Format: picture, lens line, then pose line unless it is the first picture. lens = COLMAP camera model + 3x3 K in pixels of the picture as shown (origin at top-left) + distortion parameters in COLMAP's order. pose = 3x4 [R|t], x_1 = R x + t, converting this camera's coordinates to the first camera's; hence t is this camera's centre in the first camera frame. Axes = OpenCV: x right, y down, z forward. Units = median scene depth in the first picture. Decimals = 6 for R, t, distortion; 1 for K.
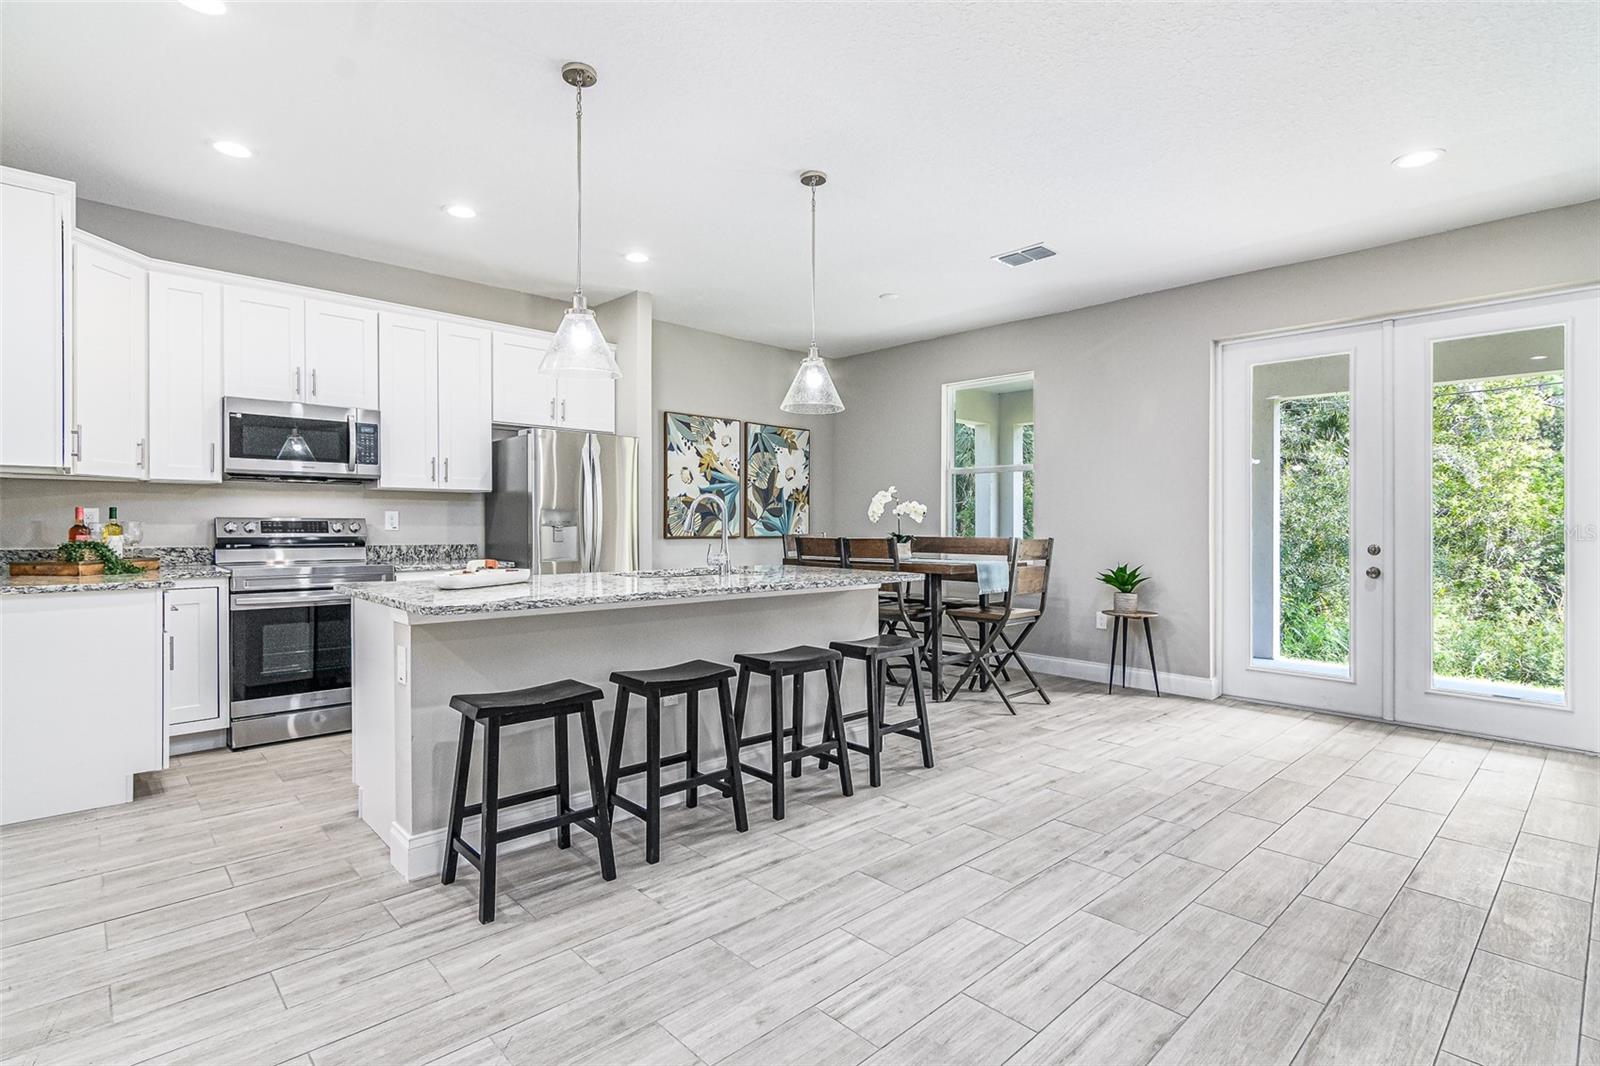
lens RADIAL K [[771.9, 0, 784.1], [0, 771.9, 526.9], [0, 0, 1]] dist [0.001341, -0.000315]
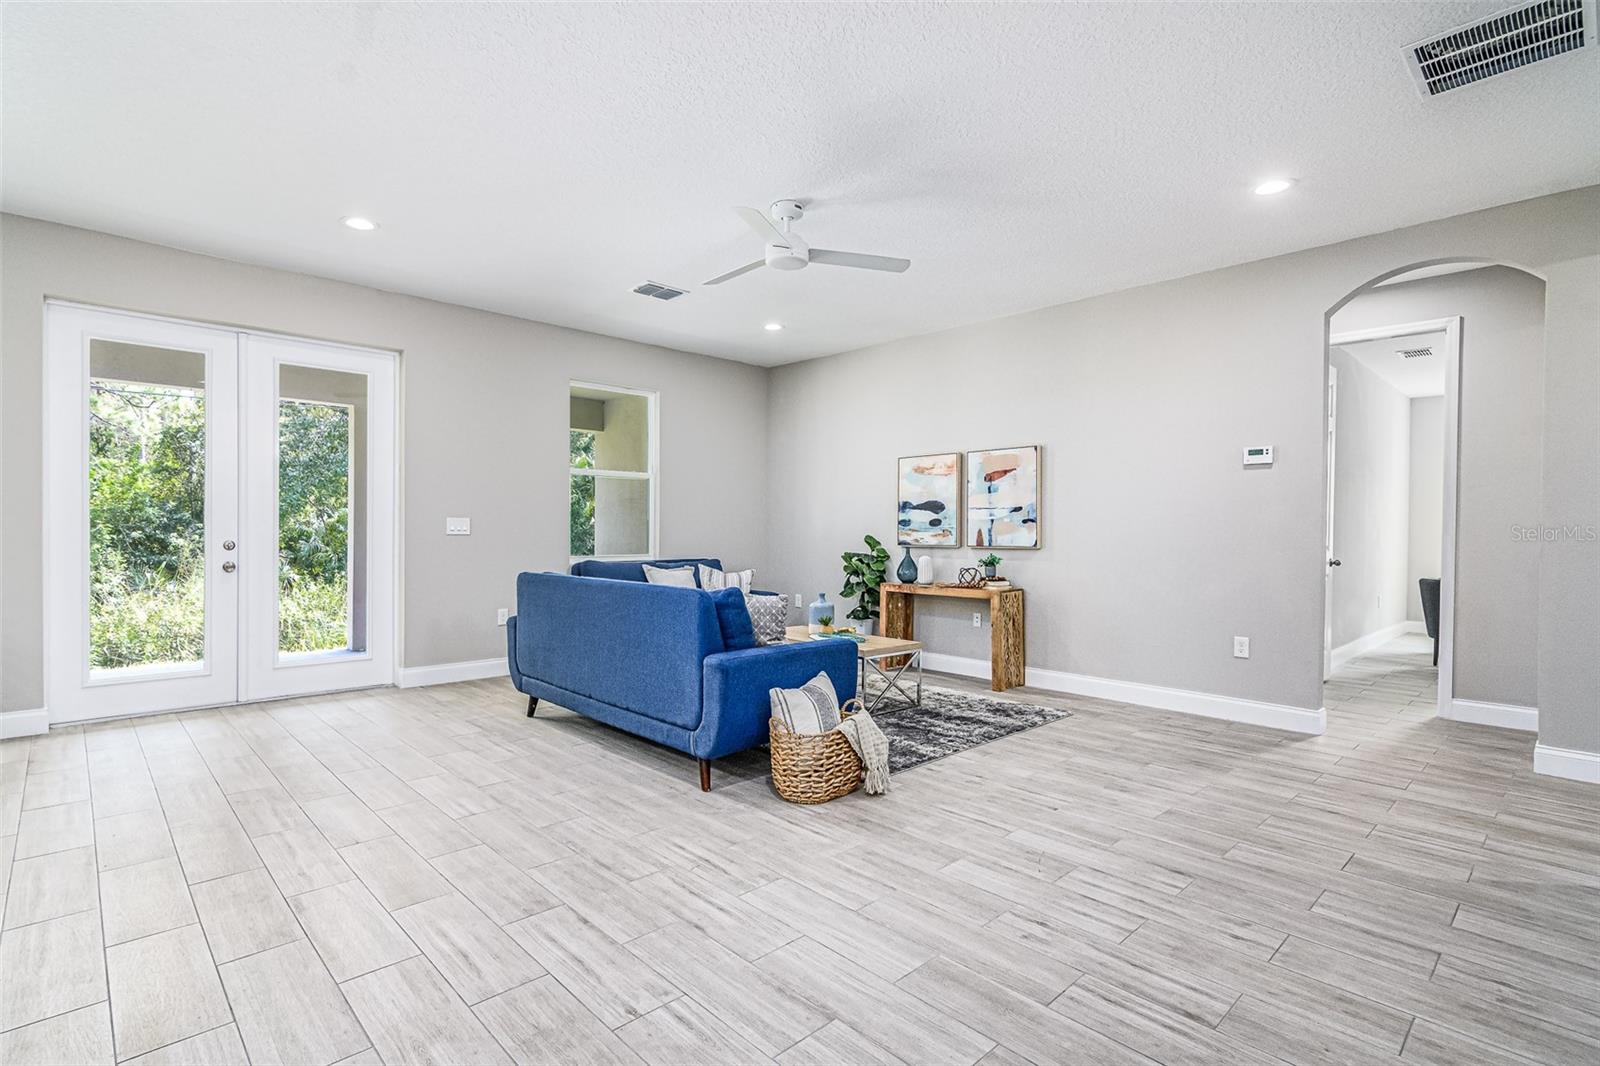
lens RADIAL K [[765.4, 0, 780.9], [0, 765.4, 535.7], [0, 0, 1]] dist [0.000458, 0.001091]
pose [[-0.005883, -0.013610, 0.999890, -0.284365], [-0.005721, 0.999891, 0.013576, -0.002118], [-0.999966, -0.005641, -0.005960, 0.241085]]
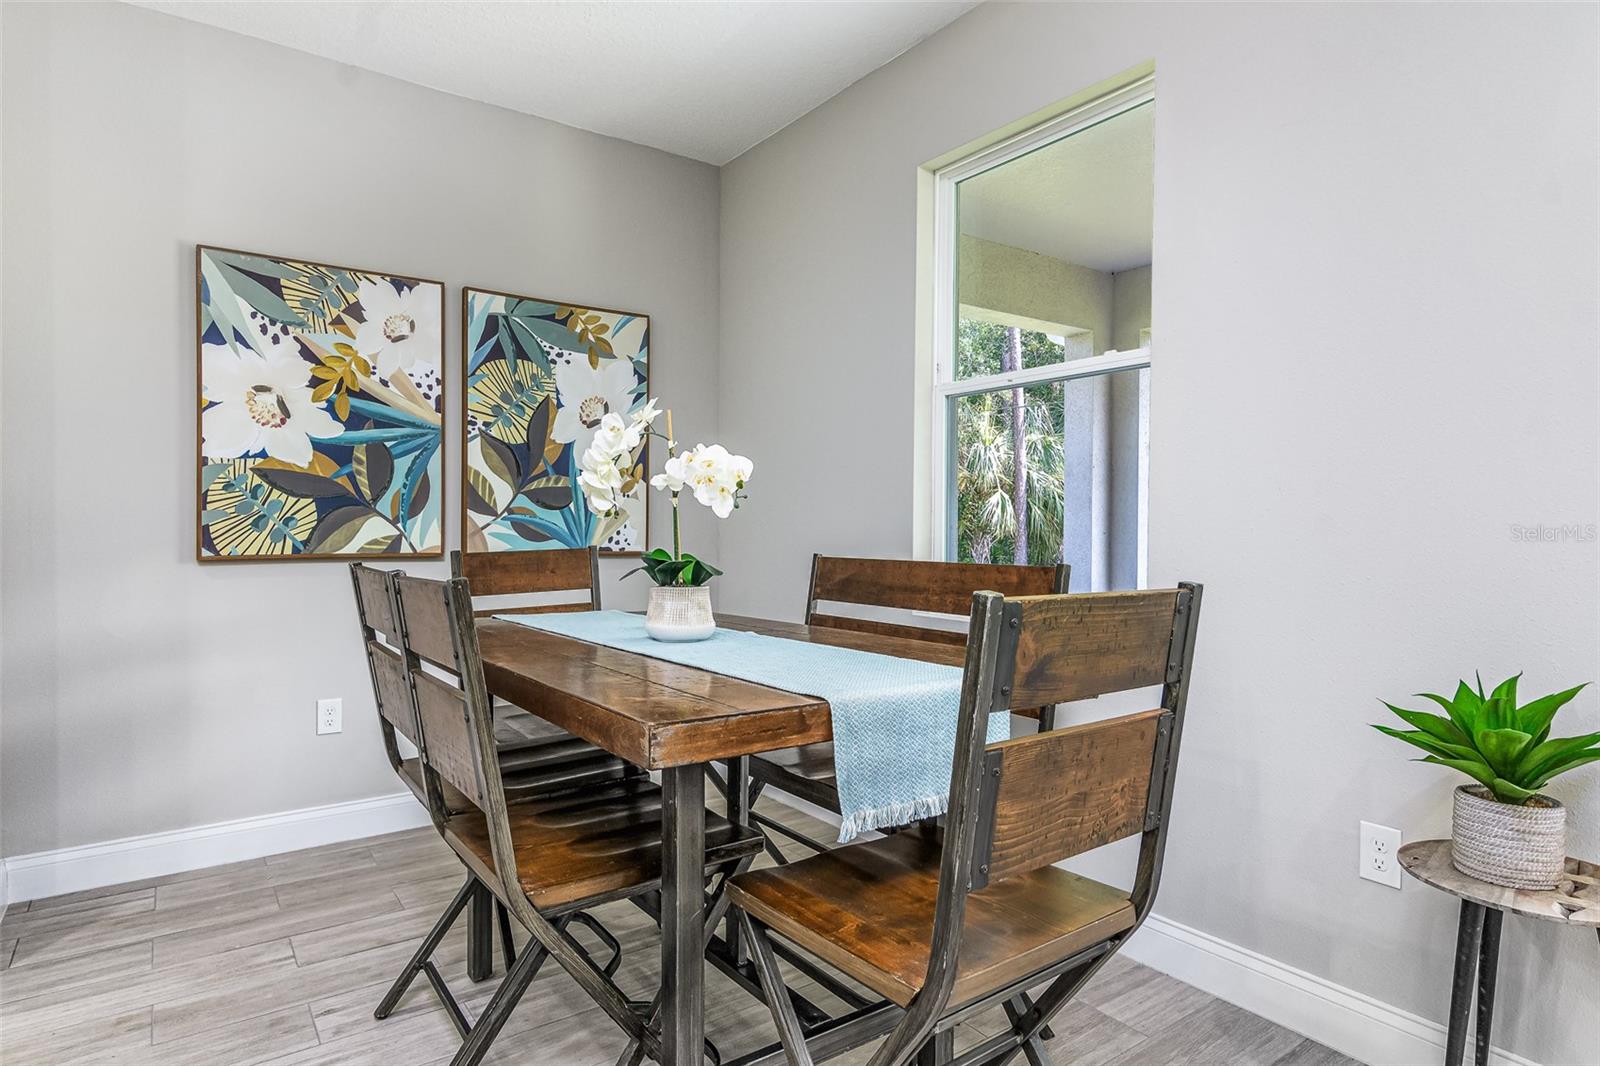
lens RADIAL K [[892.6, 0, 780.0], [0, 892.6, 536.9], [0, 0, 1]] dist [0.001561, 0.000915]
pose [[0.991475, -0.001584, -0.130288, 0.274362], [0.002722, 0.999960, 0.008555, -0.001087], [0.130270, -0.008836, 0.991439, 0.763071]]
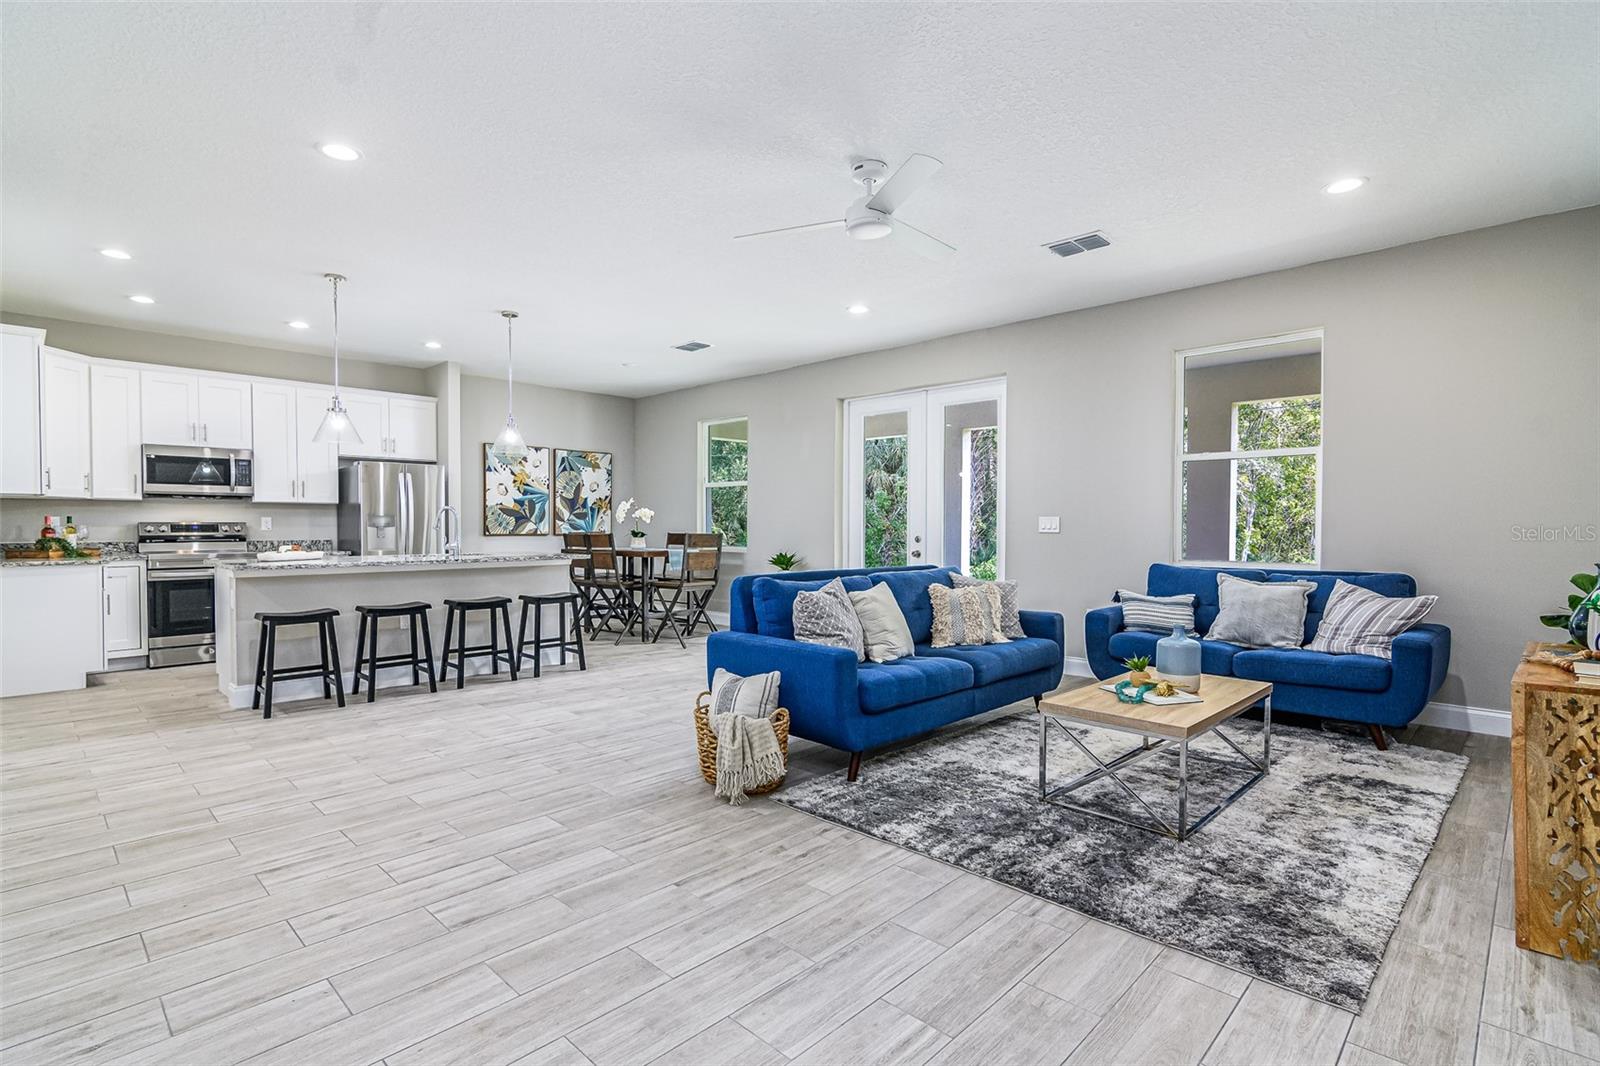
lens RADIAL K [[765.4, 0, 780.9], [0, 765.4, 535.7], [0, 0, 1]] dist [0.000458, 0.001091]
pose [[0.999071, -0.005902, 0.042697, 0.413159], [0.005460, 0.999931, 0.010447, 0.004946], [-0.042756, -0.010204, 0.999033, -0.501517]]
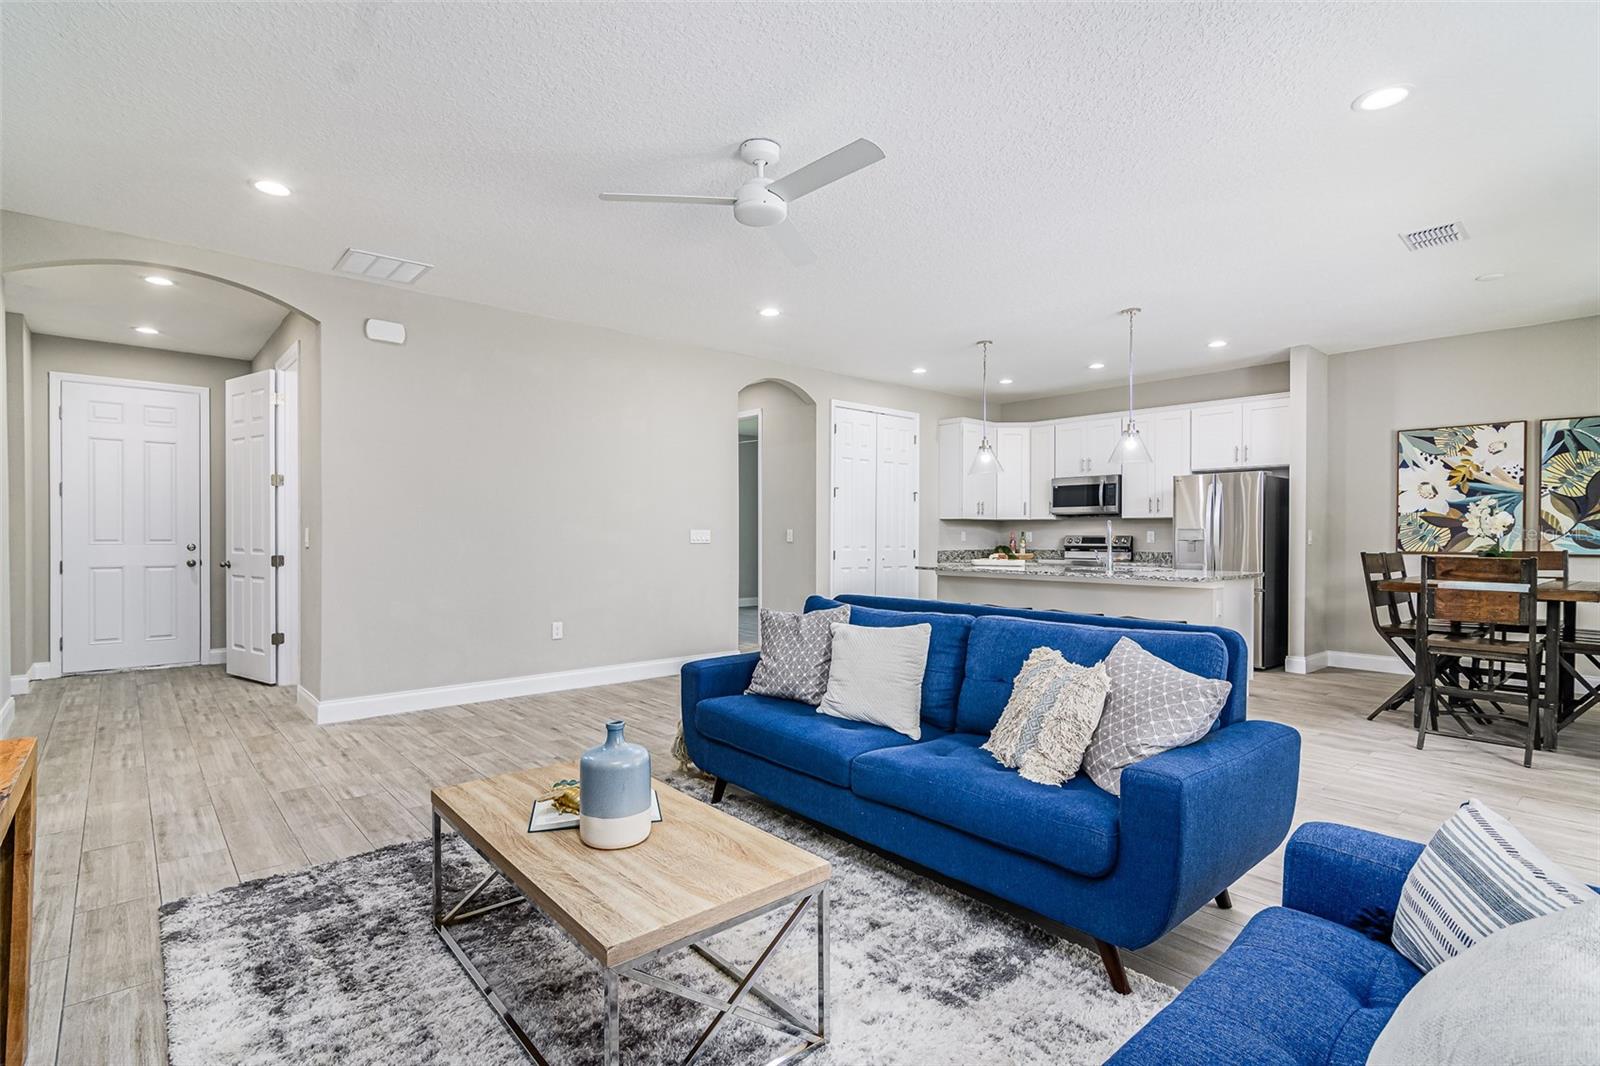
lens RADIAL K [[765.4, 0, 780.9], [0, 765.4, 535.7], [0, 0, 1]] dist [0.000458, 0.001091]
pose [[-0.030494, -0.003925, -0.999527, 1.189921], [-0.005486, 0.999978, -0.003760, -0.000105], [0.999520, 0.005369, -0.030515, 0.268772]]
